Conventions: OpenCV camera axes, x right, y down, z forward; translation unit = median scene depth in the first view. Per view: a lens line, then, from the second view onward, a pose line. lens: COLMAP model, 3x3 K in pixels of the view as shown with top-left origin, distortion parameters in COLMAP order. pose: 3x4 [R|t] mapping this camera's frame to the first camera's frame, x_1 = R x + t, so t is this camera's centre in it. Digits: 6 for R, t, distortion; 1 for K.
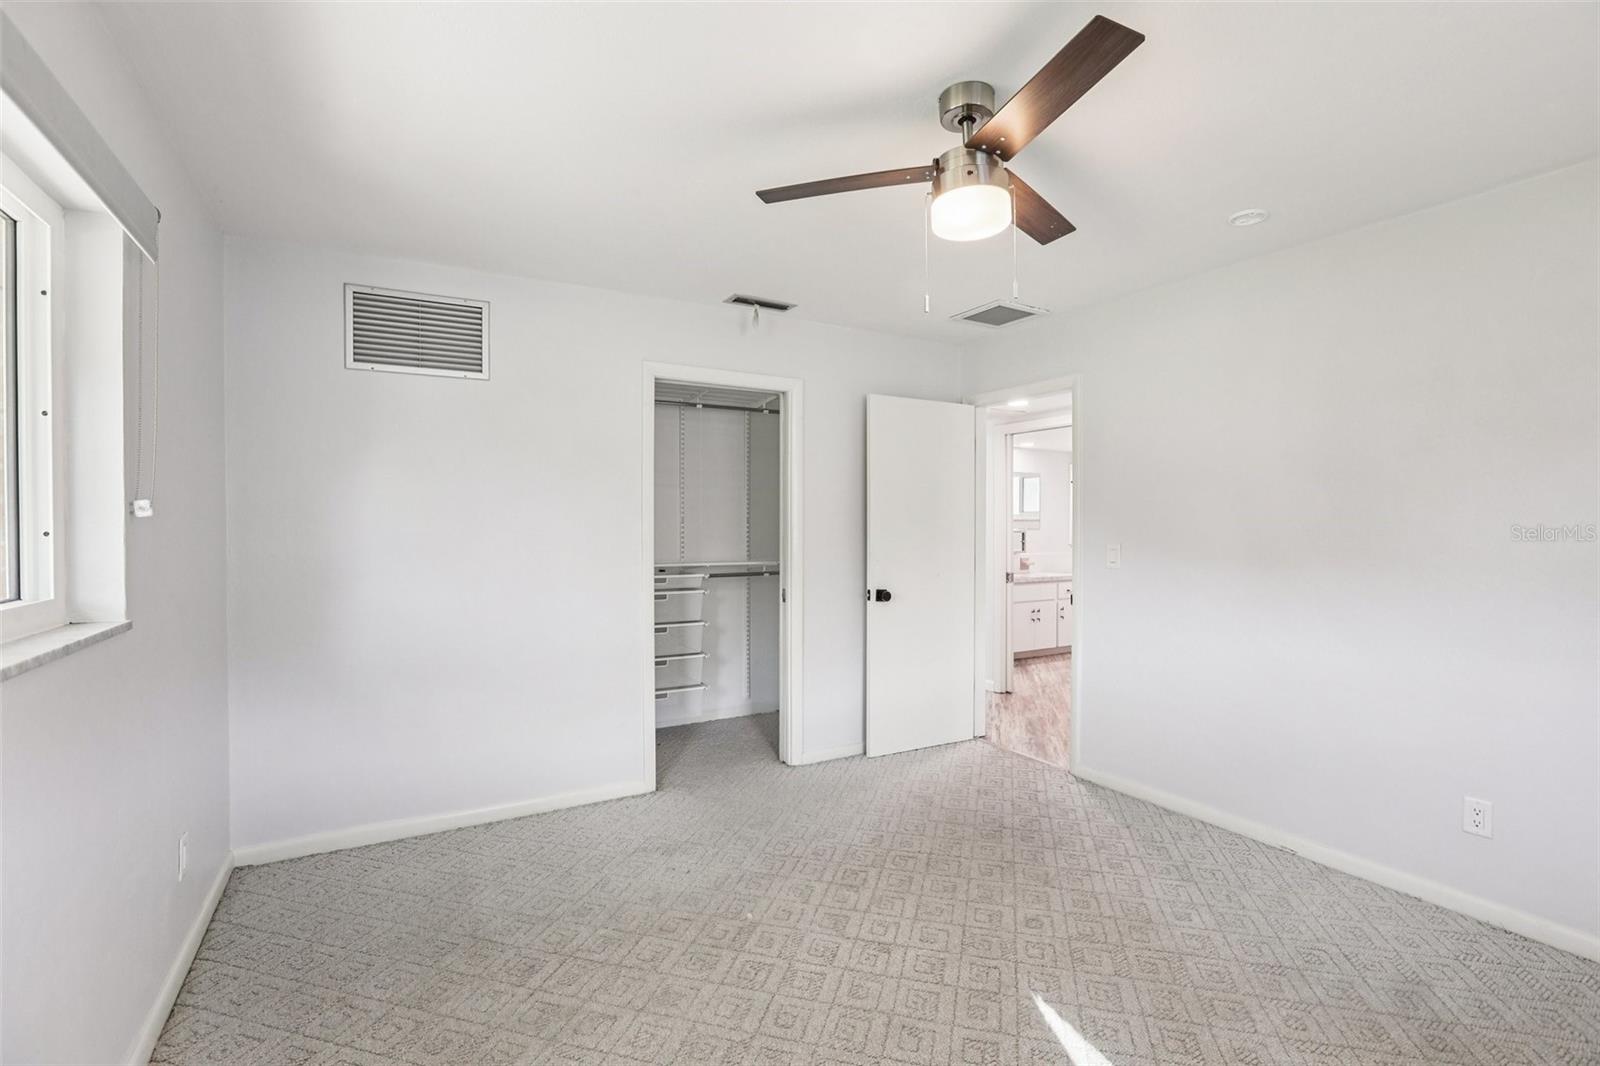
lens RADIAL K [[723.9, 0, 798.4], [0, 723.9, 530.3], [0, 0, 1]] dist [-0.031075, 0.007696]
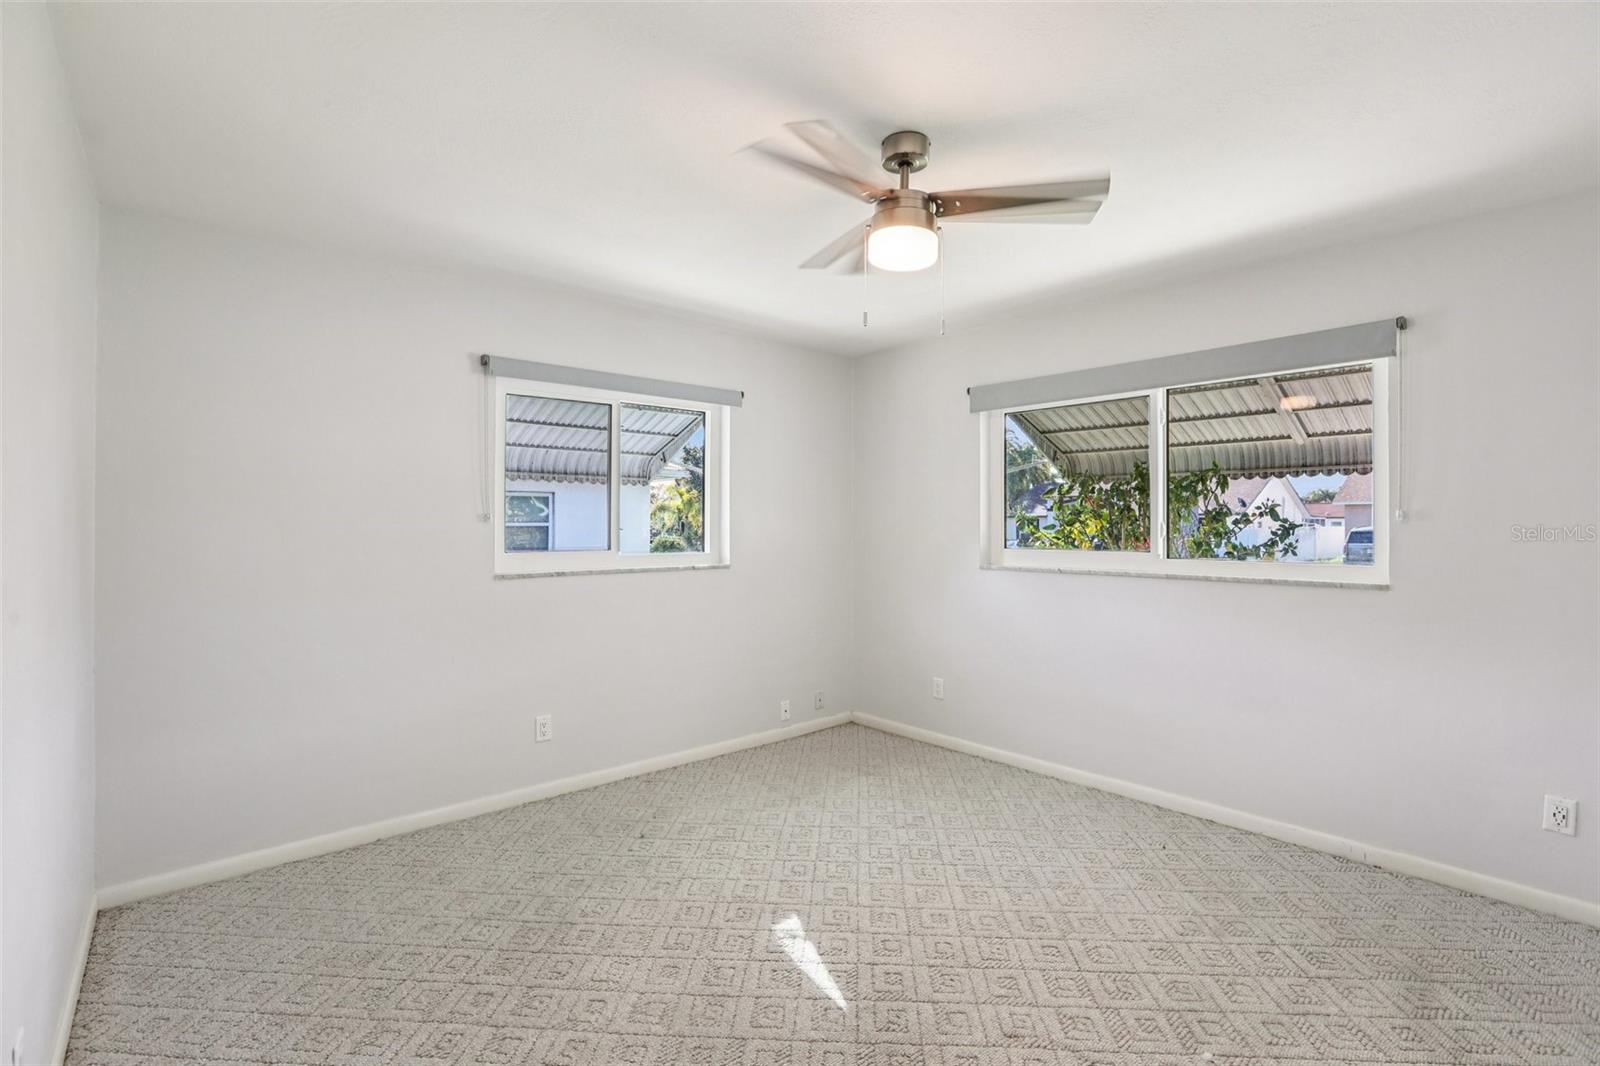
lens RADIAL K [[723.9, 0, 800.7], [0, 723.9, 522.8], [0, 0, 1]] dist [-0.031075, 0.007696]
pose [[-0.980038, -0.004938, -0.198747, 0.566572], [-0.005965, 0.999972, 0.004568, -0.010230], [0.198719, 0.005662, -0.980040, 1.894548]]
